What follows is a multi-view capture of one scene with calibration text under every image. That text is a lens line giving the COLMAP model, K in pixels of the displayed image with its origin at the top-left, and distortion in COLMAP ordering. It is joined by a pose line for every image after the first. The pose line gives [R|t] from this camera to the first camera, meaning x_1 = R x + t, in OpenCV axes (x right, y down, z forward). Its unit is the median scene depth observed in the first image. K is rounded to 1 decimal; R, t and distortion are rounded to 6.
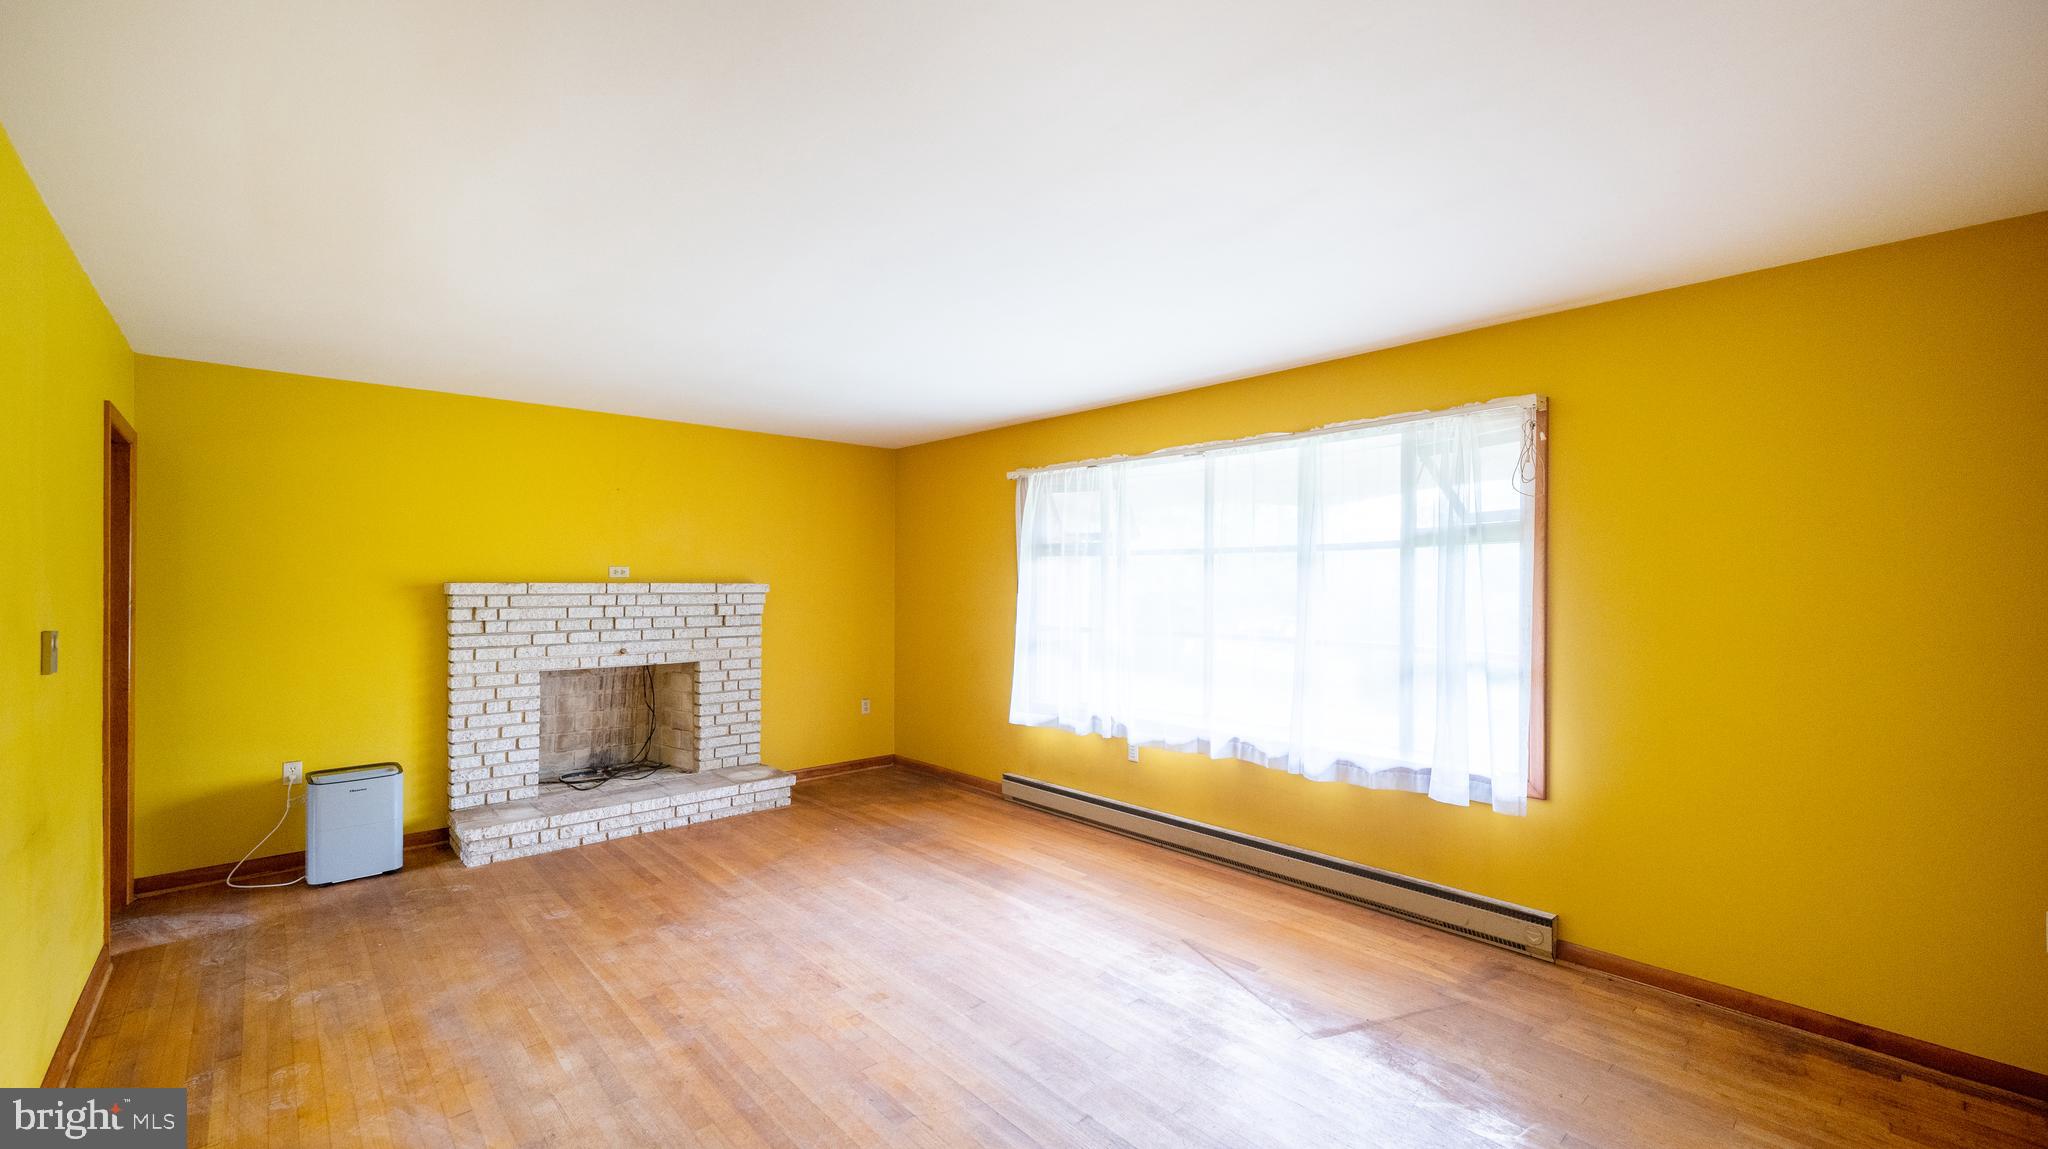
lens RADIAL K [[832.8, 0, 1019.7], [0, 832.8, 578.2], [0, 0, 1]] dist [0.002875, -0.000344]
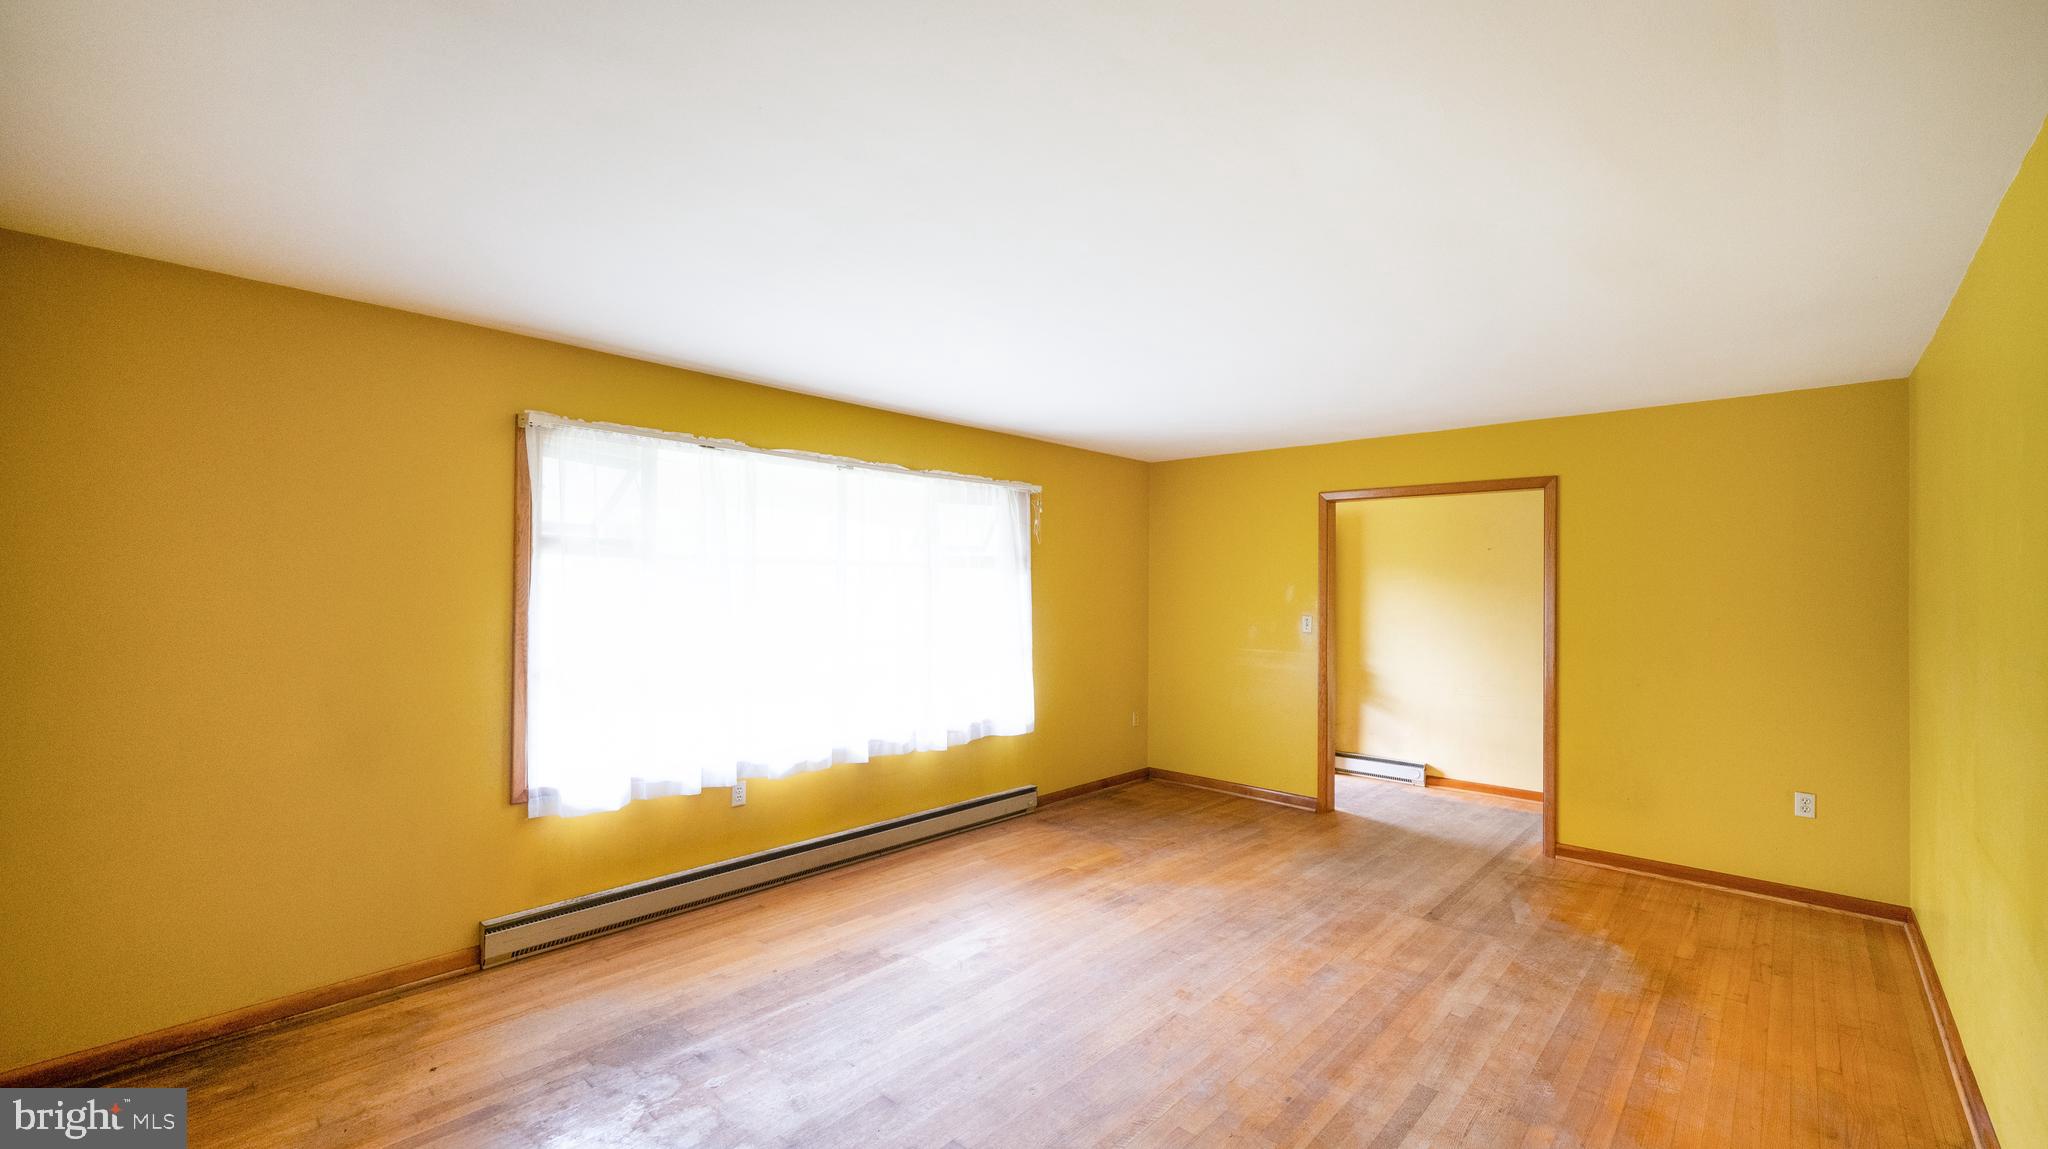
lens RADIAL K [[832.8, 0, 1019.7], [0, 832.8, 578.2], [0, 0, 1]] dist [0.002875, -0.000344]
pose [[-0.085117, 0.008012, 0.996339, -0.908274], [-0.013271, 0.999870, -0.009174, -0.009240], [-0.996283, -0.014003, -0.085000, 0.979799]]
